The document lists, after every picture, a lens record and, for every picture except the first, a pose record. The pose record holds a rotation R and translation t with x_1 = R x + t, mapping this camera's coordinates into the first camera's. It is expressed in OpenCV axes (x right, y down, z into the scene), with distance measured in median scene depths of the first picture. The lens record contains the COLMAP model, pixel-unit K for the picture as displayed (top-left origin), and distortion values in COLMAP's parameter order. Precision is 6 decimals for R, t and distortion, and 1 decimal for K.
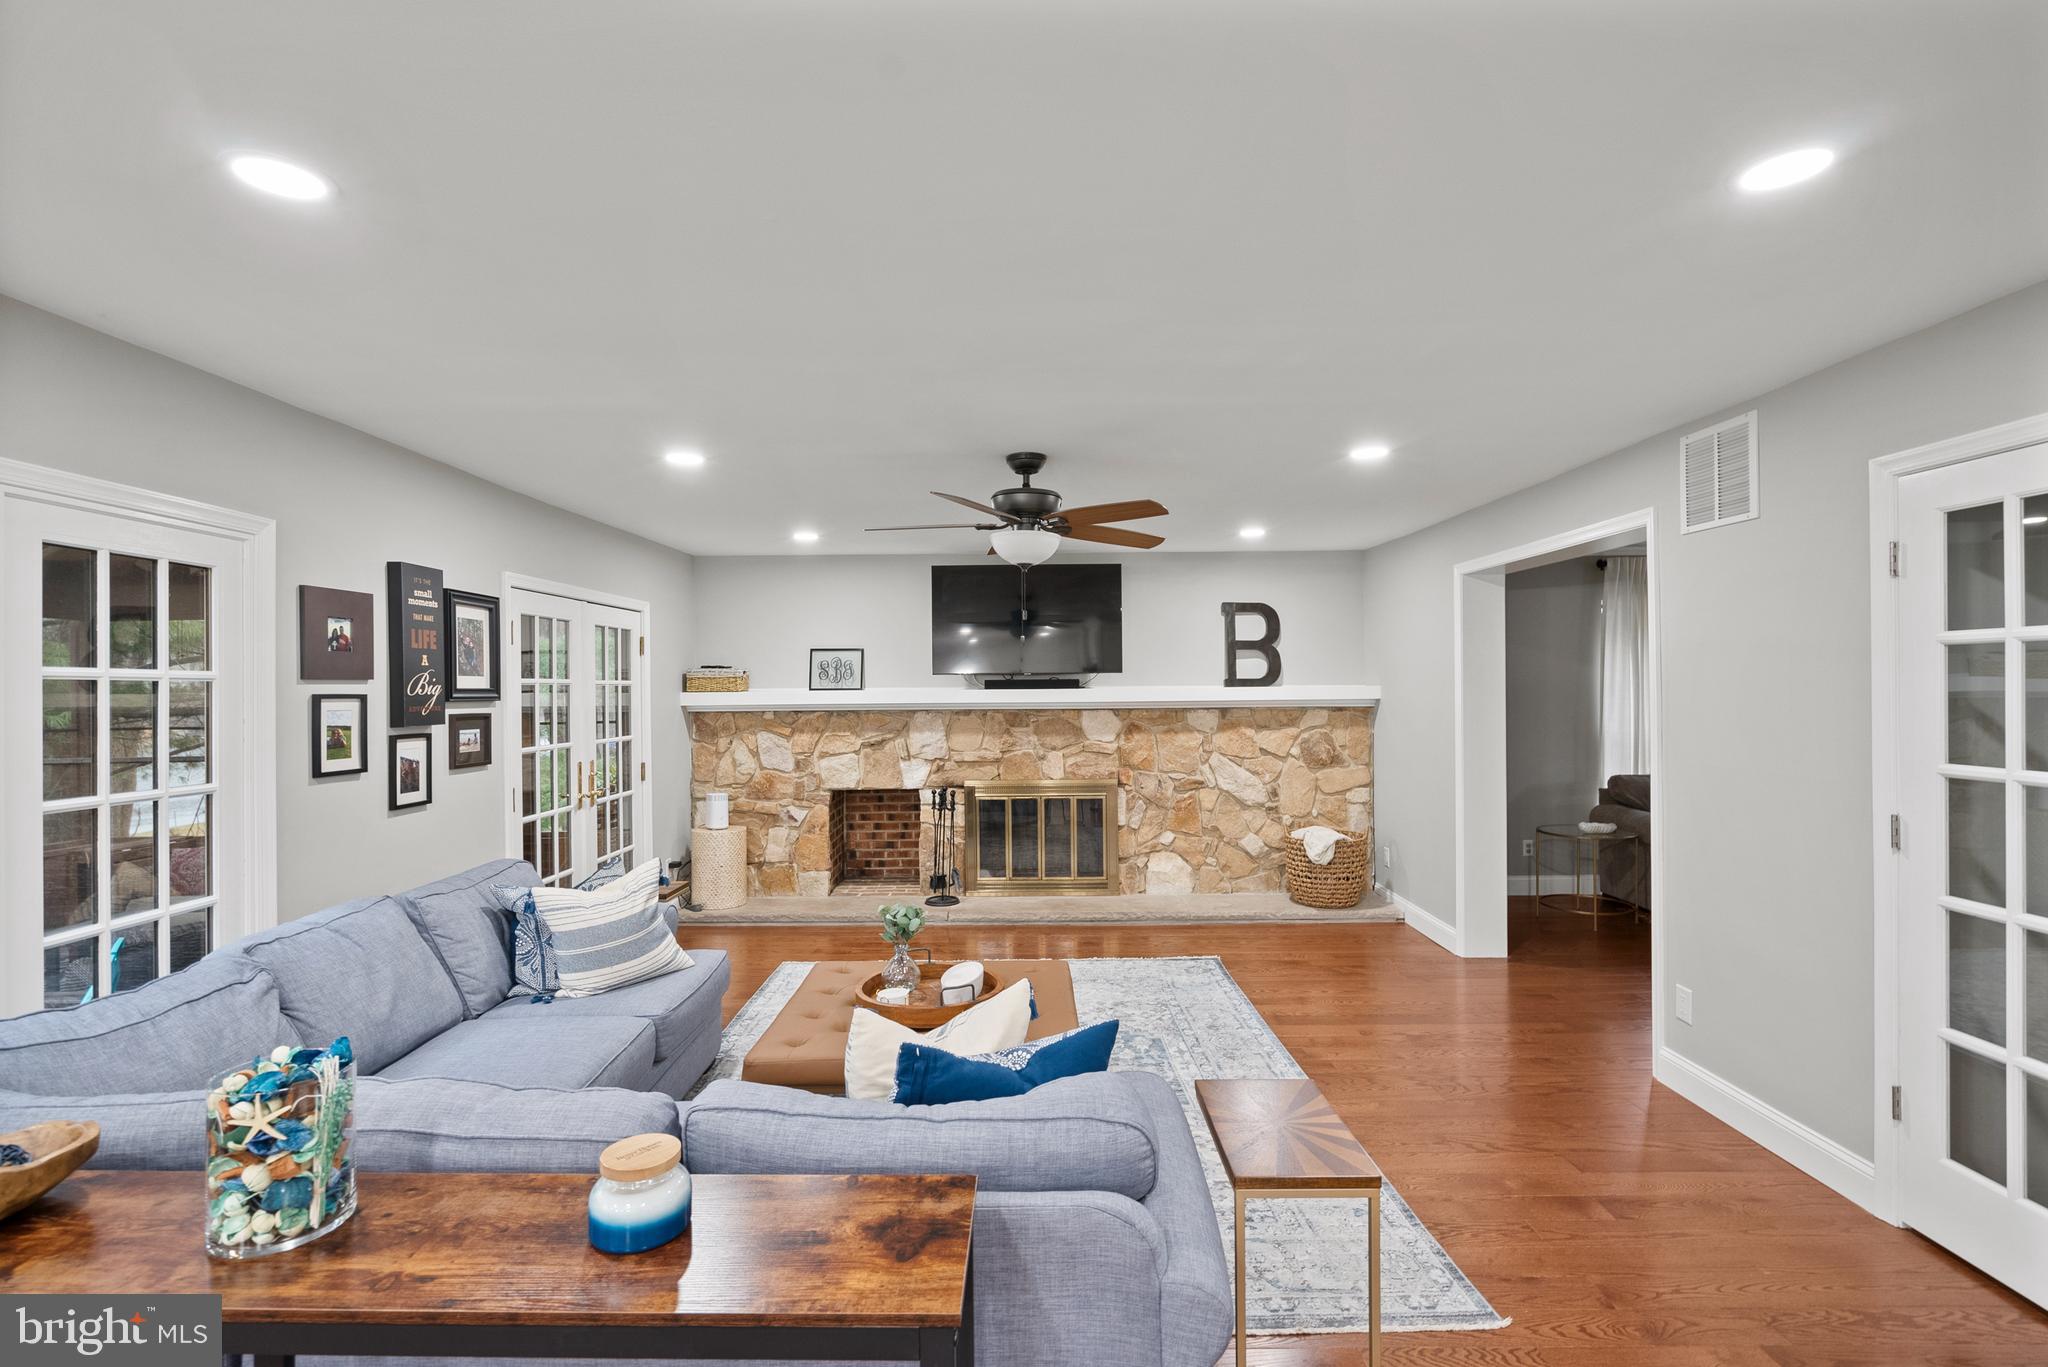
lens RADIAL K [[934.8, 0, 1024.0], [0, 934.8, 688.4], [0, 0, 1]] dist [-0.010864, 0.001104]
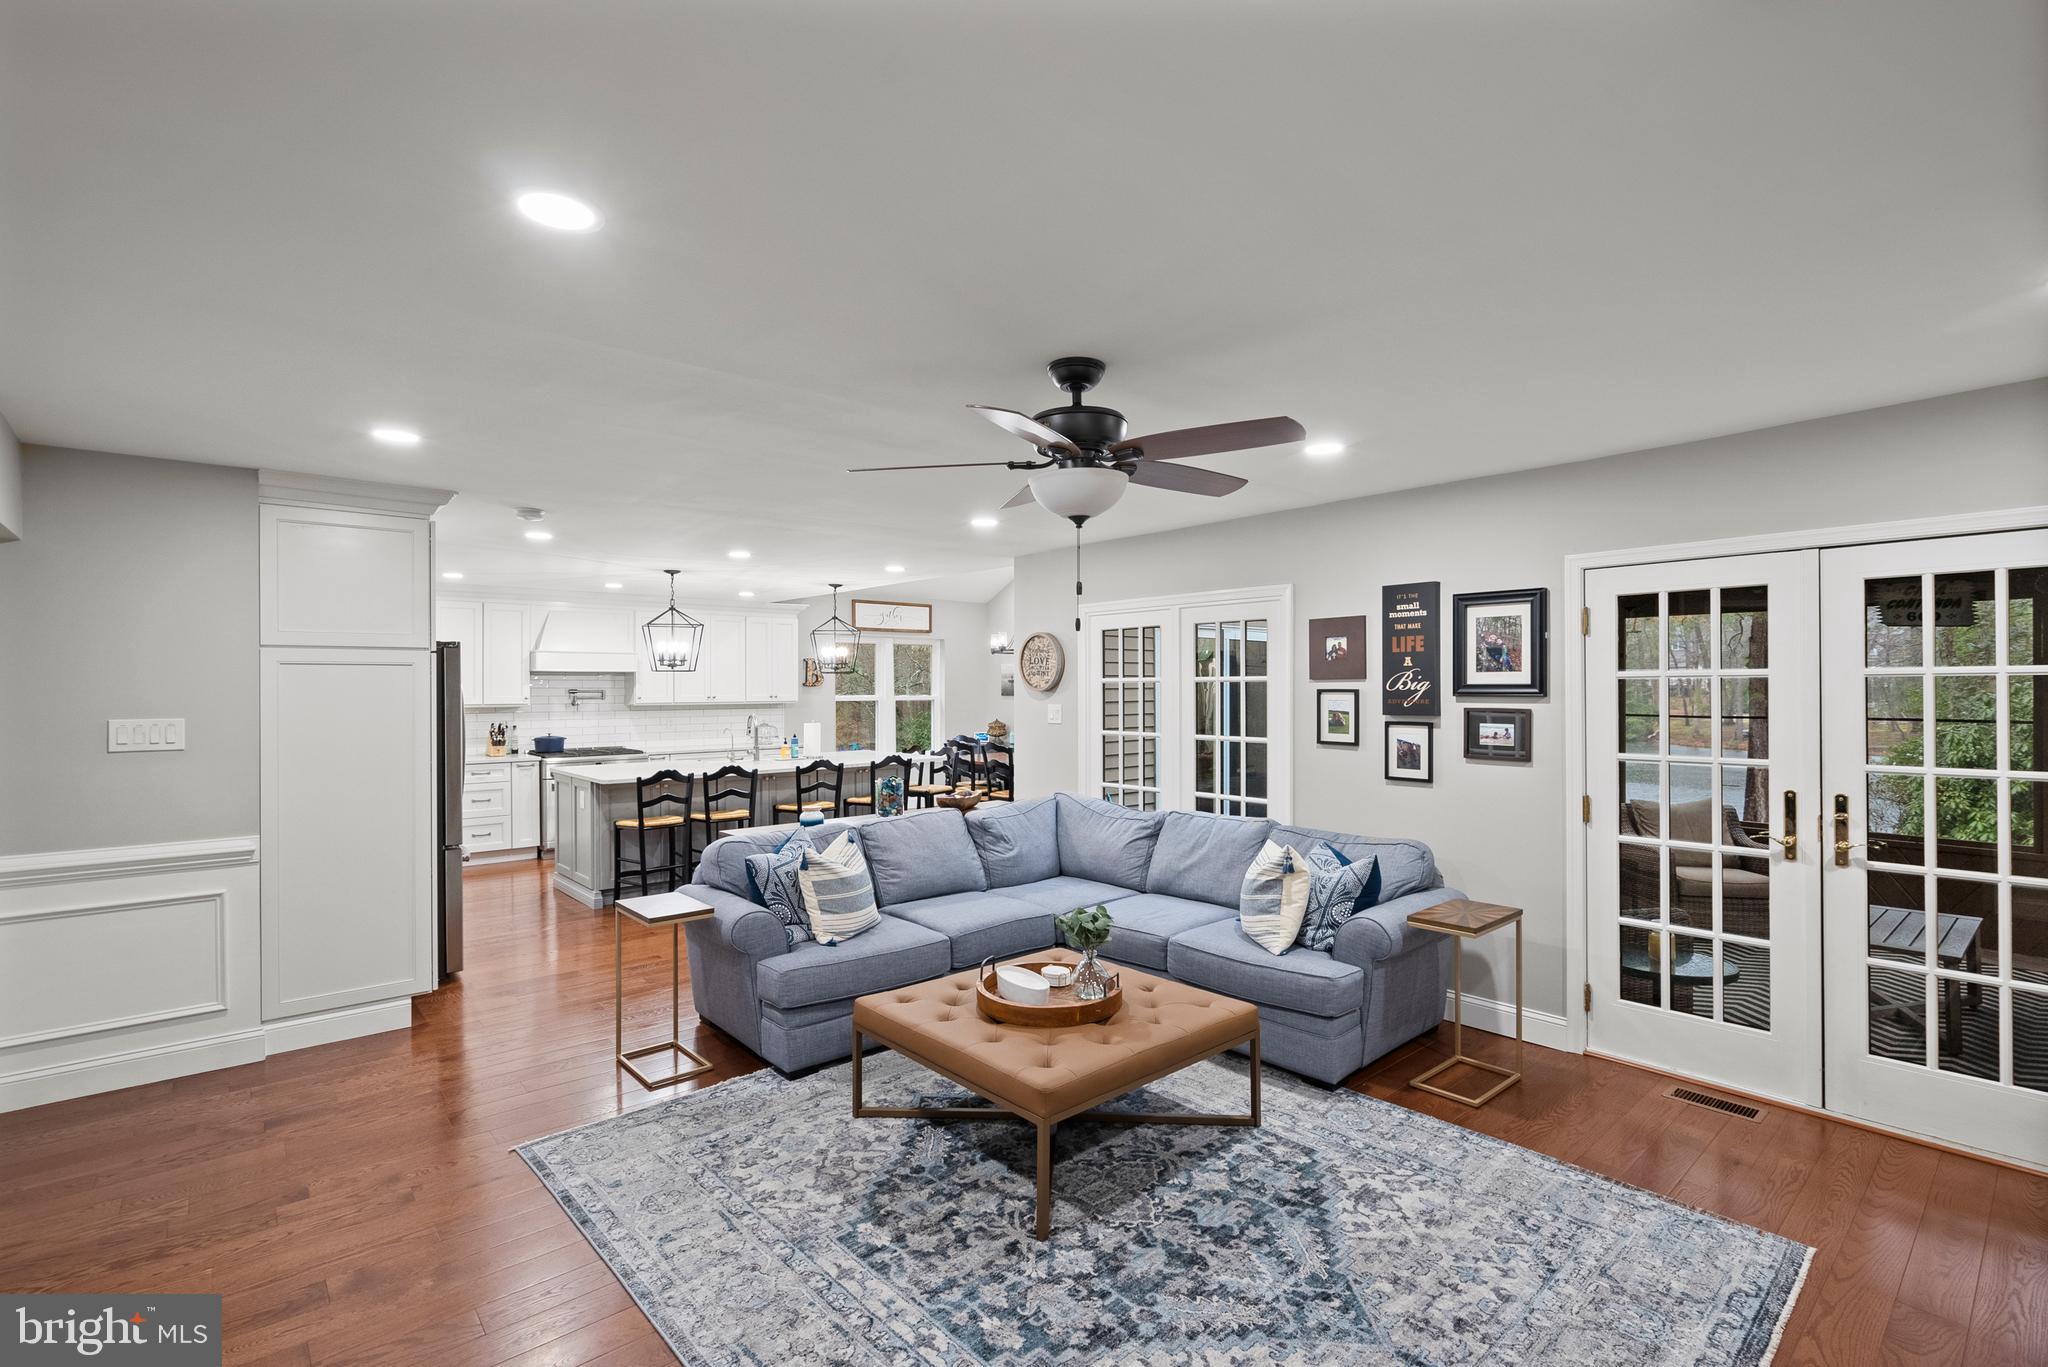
lens RADIAL K [[934.8, 0, 1024.0], [0, 934.8, 688.4], [0, 0, 1]] dist [-0.010864, 0.001104]
pose [[-0.758691, 0.011887, -0.651342, 0.498286], [0.012412, 0.999916, 0.003791, -0.005593], [0.651332, -0.005208, -0.758775, 1.508596]]
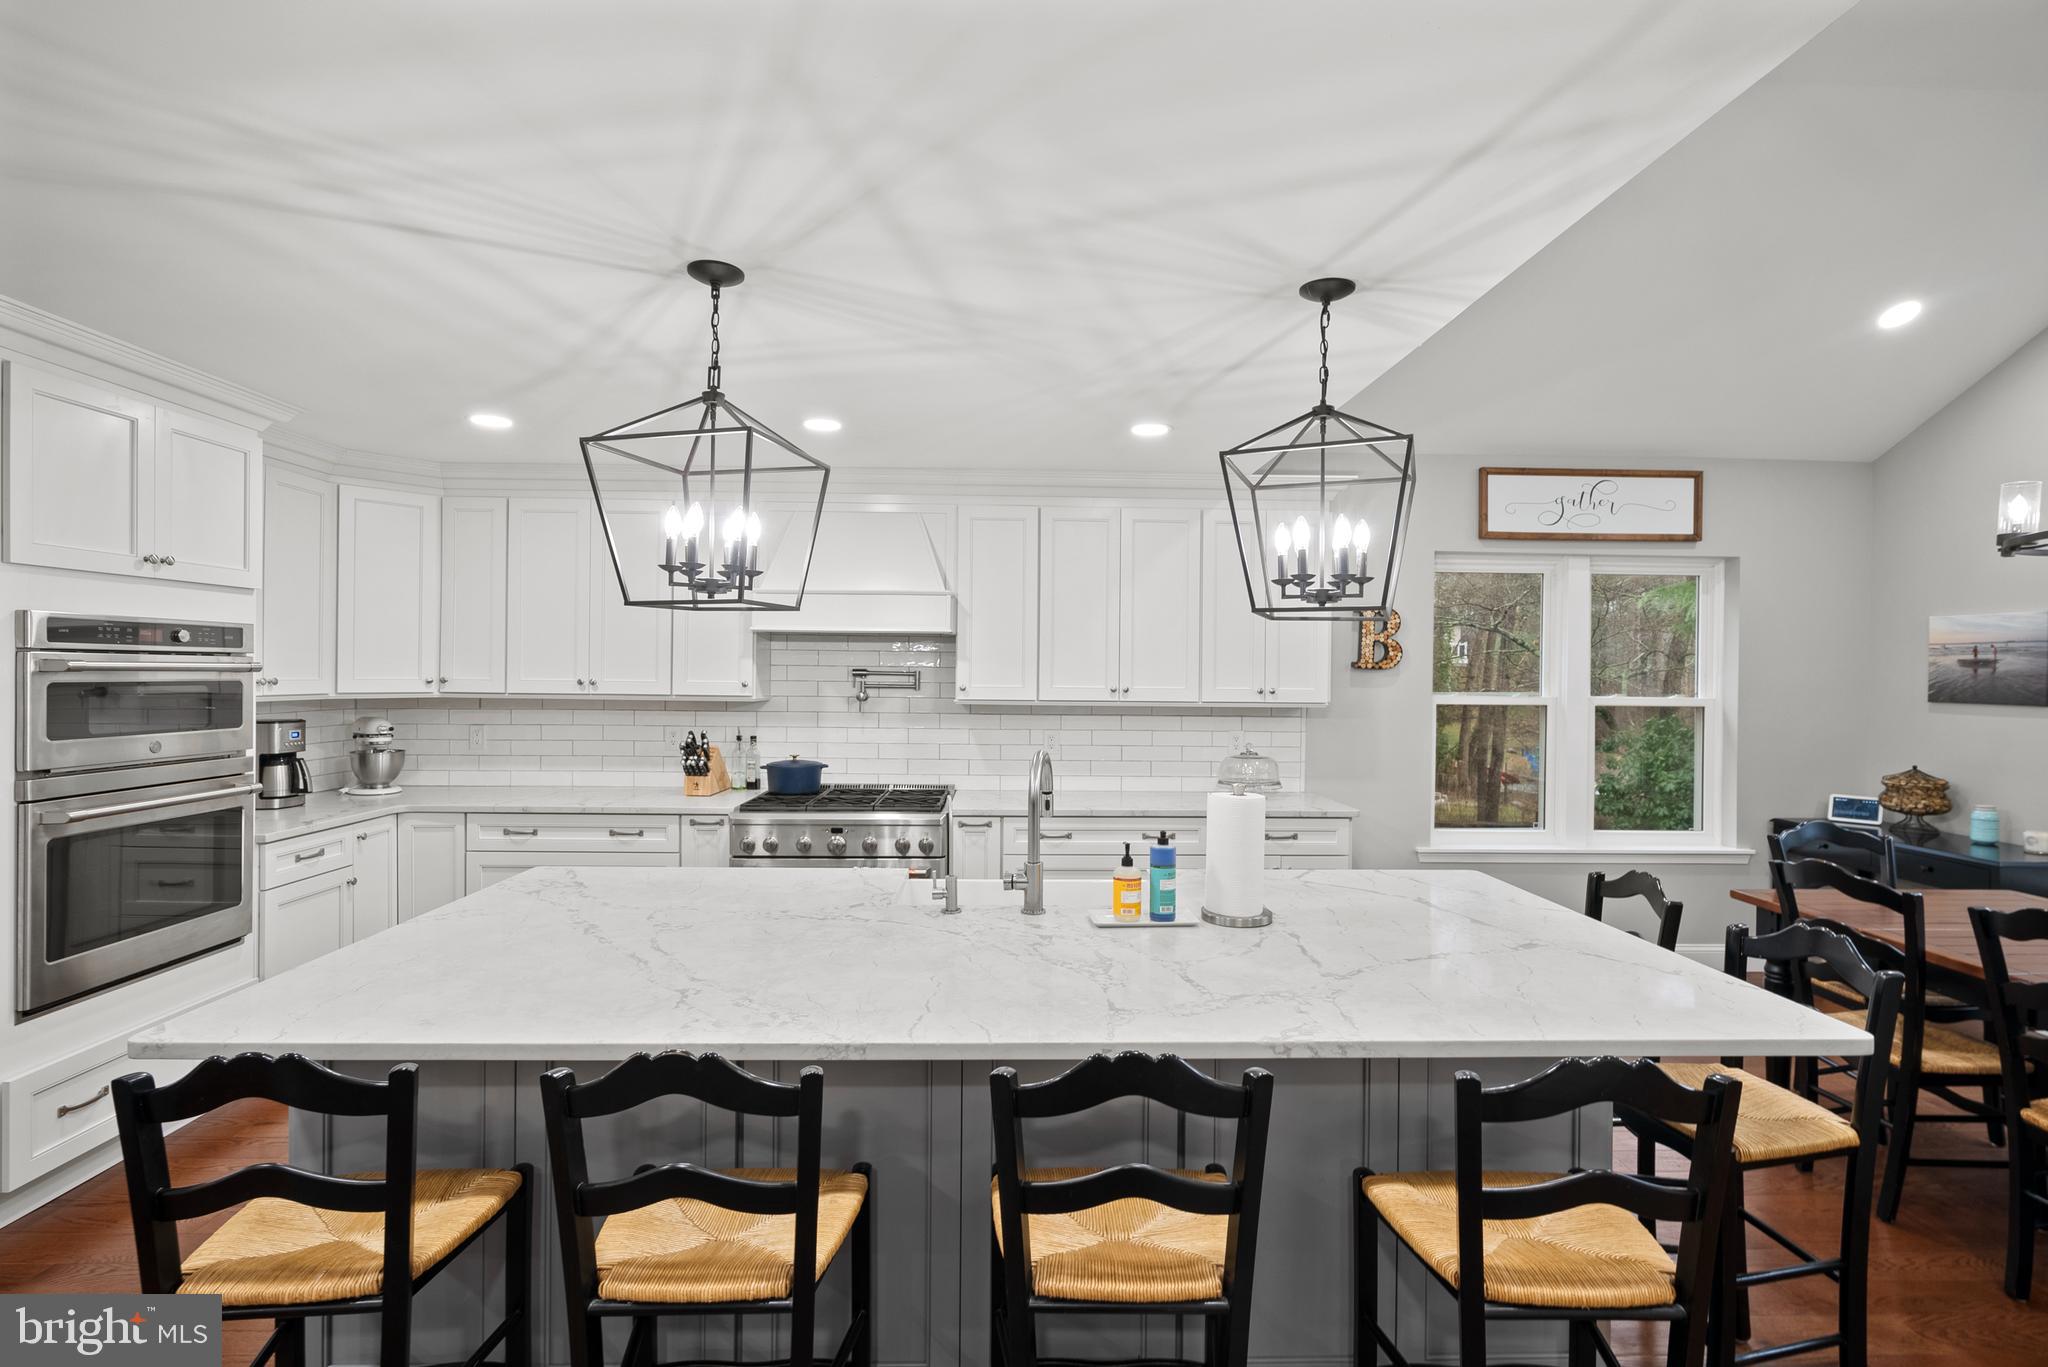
lens RADIAL K [[935.9, 0, 1029.9], [0, 935.9, 672.6], [0, 0, 1]] dist [-0.006715, -0.000008]
pose [[-0.999860, -0.002525, -0.016545, -0.407325], [-0.002465, 0.999990, -0.003646, 0.000483], [0.016554, -0.003604, -0.999856, 0.136685]]
